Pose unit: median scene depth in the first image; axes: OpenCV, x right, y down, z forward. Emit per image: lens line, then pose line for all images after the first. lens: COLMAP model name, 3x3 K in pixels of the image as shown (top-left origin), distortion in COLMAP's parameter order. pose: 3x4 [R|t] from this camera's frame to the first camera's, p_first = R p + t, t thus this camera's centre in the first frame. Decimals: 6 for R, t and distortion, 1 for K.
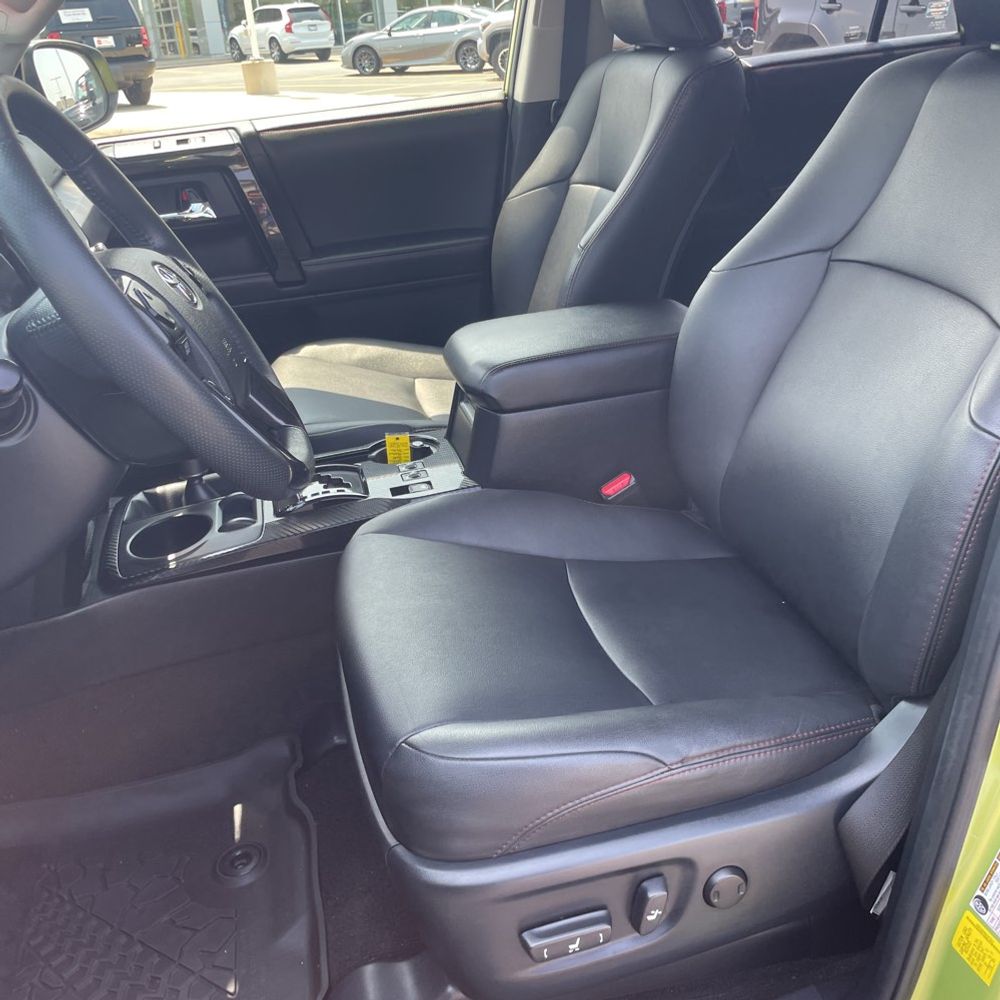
lens RADIAL K [[1025.7, 0, 509.0], [0, 1025.7, 481.4], [0, 0, 1]] dist [0.055674, 0.000000]
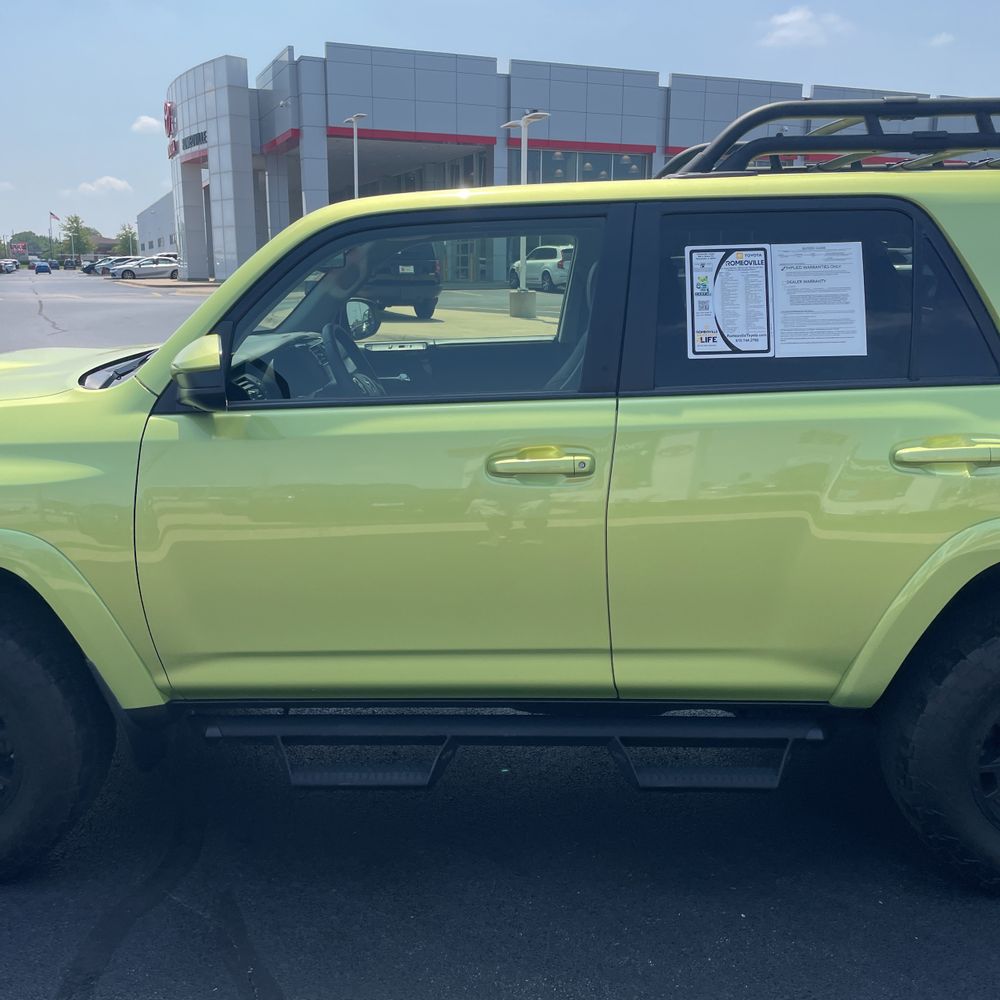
lens RADIAL K [[1025.7, 0, 481.7], [0, 1025.7, 491.7], [0, 0, 1]] dist [0.055674, 0.000000]
pose [[0.959103, 0.125362, -0.253781, 0.030554], [-0.171846, 0.970321, -0.170135, 0.021498], [0.224921, 0.206788, 0.952181, -0.066722]]
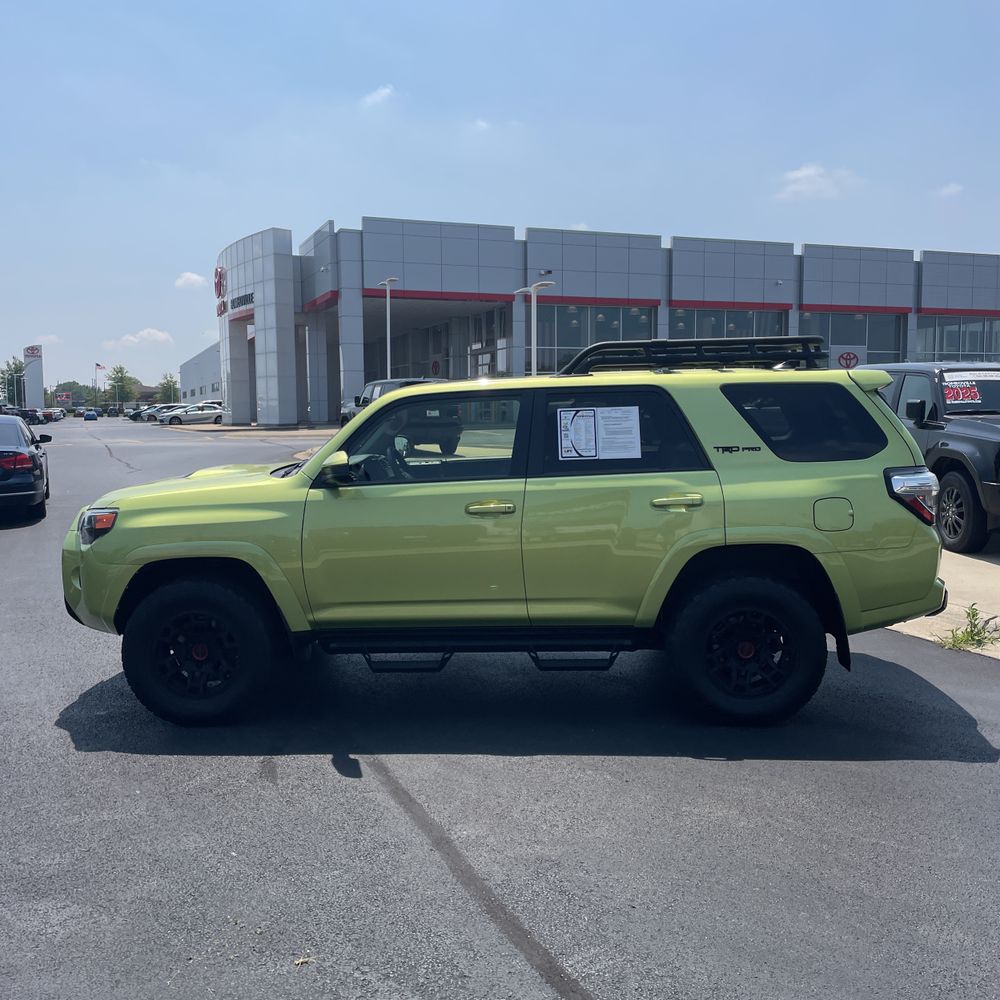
lens RADIAL K [[1025.7, 0, 476.1], [0, 1025.7, 480.0], [0, 0, 1]] dist [0.055674, 0.000000]
pose [[0.951037, 0.077054, -0.299317, 0.068154], [-0.171349, 0.937423, -0.303114, 0.057783], [0.257230, 0.339560, 0.904727, -0.159993]]
